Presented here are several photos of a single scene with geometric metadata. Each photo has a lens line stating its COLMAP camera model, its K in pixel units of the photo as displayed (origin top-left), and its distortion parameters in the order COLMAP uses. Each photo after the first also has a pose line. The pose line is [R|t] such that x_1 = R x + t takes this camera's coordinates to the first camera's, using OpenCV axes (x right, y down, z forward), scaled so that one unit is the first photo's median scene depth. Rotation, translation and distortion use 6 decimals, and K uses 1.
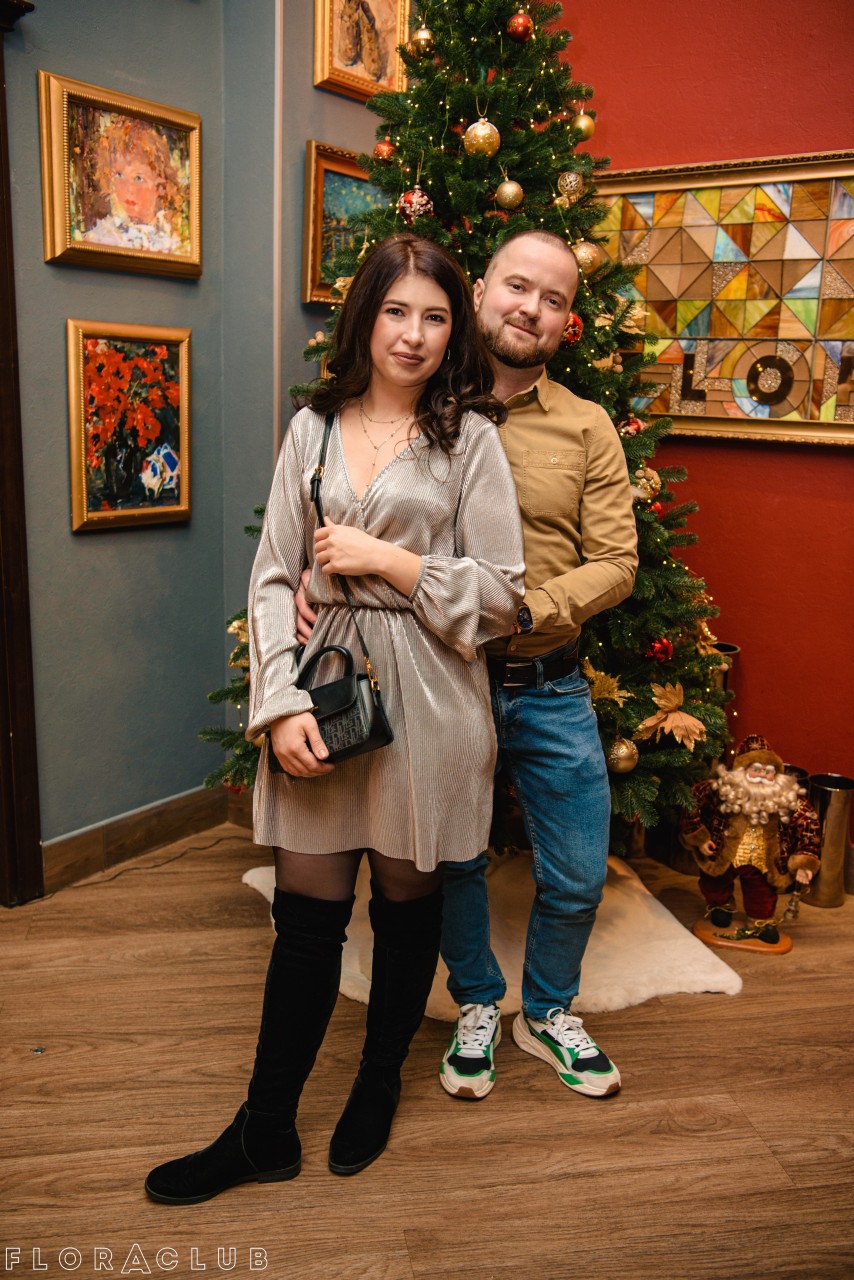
lens RADIAL K [[1107.8, 0, 418.0], [0, 1107.8, 638.0], [0, 0, 1]] dist [-0.002714, 0.016740]
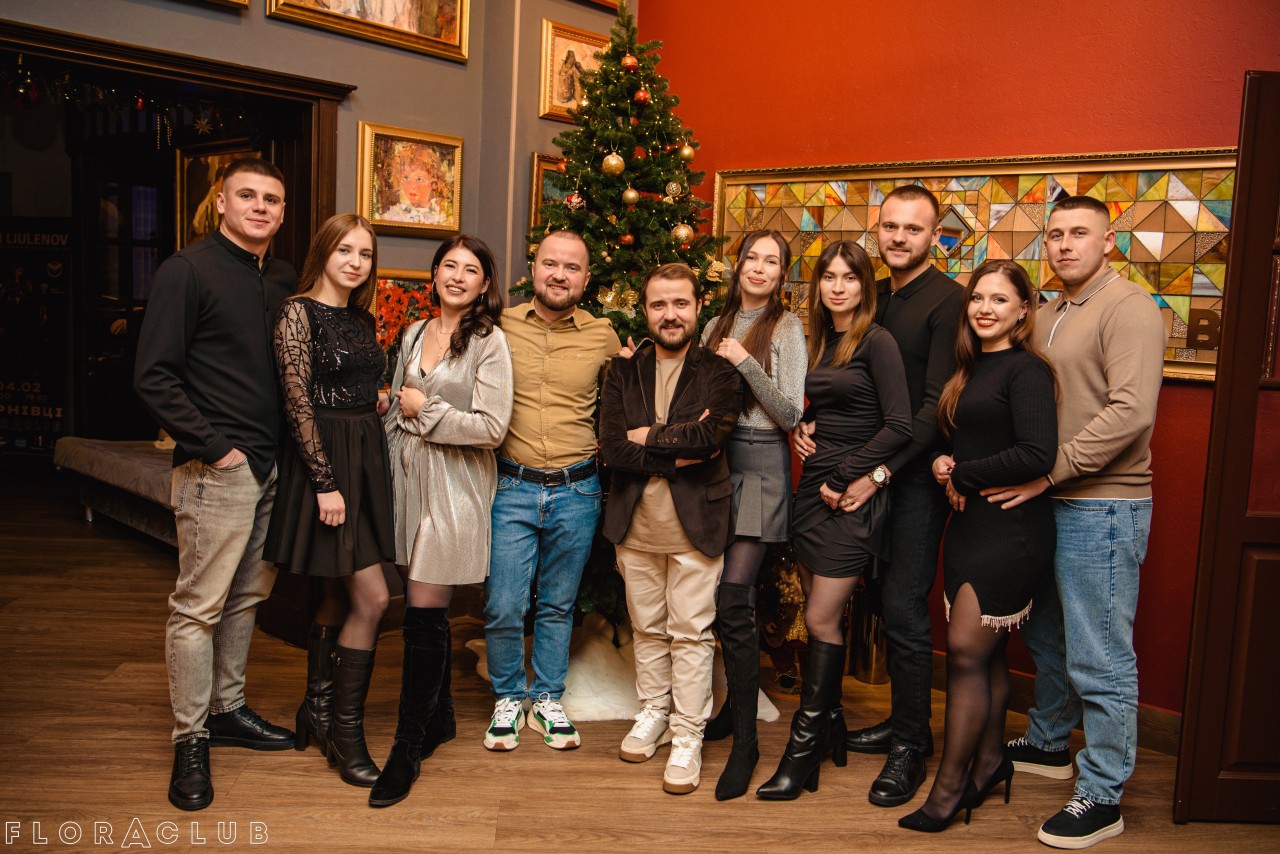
lens RADIAL K [[1102.4, 0, 639.7], [0, 1102.4, 424.1], [0, 0, 1]] dist [-0.027242, 0.000980]
pose [[0.992989, 0.024802, -0.115576, 0.241816], [-0.037610, 0.993220, -0.109998, 0.086317], [0.112064, 0.113574, 0.987189, -0.452970]]
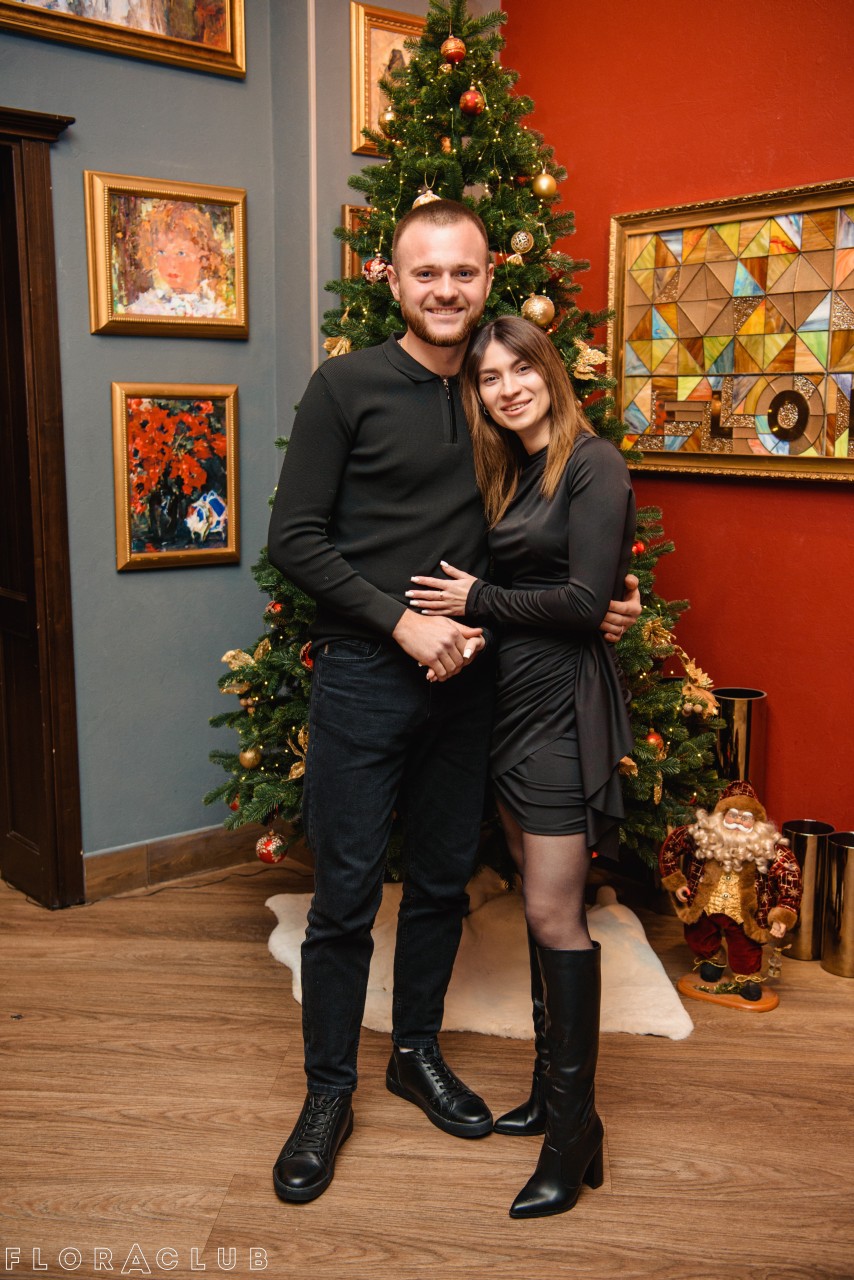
lens RADIAL K [[1322.6, 0, 424.4], [0, 1322.6, 639.7], [0, 0, 1]] dist [0.051679, 0.045224]
pose [[0.963743, 0.015434, -0.266386, 0.337955], [-0.030163, 0.998228, -0.051287, 0.031509], [0.265122, 0.057462, 0.962501, -0.192546]]
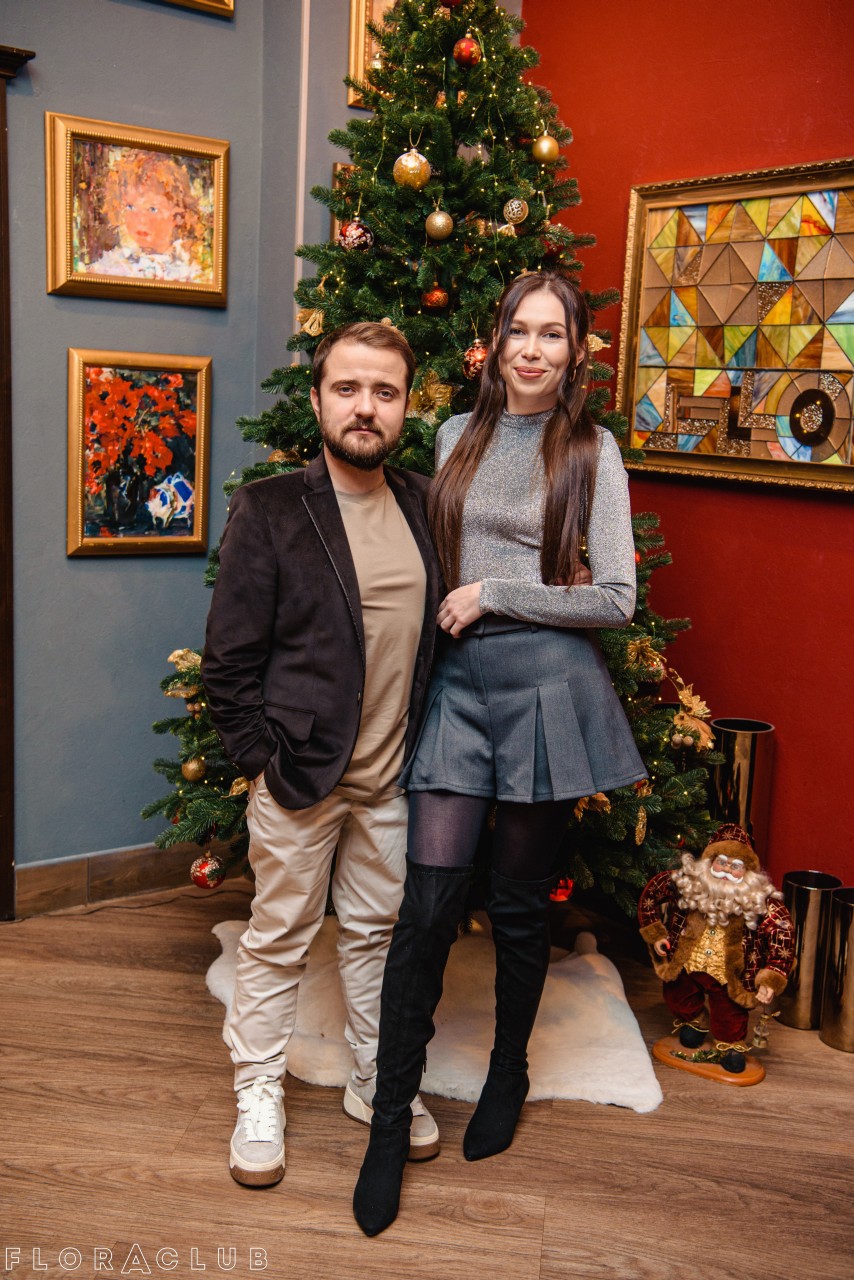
lens RADIAL K [[1423.0, 0, 428.4], [0, 1423.0, 640.3], [0, 0, 1]] dist [0.084815, 0.048835]
pose [[0.952755, 0.061790, -0.297390, 0.392309], [-0.080408, 0.995468, -0.050770, 0.020192], [0.292905, 0.072284, 0.953405, -0.140687]]
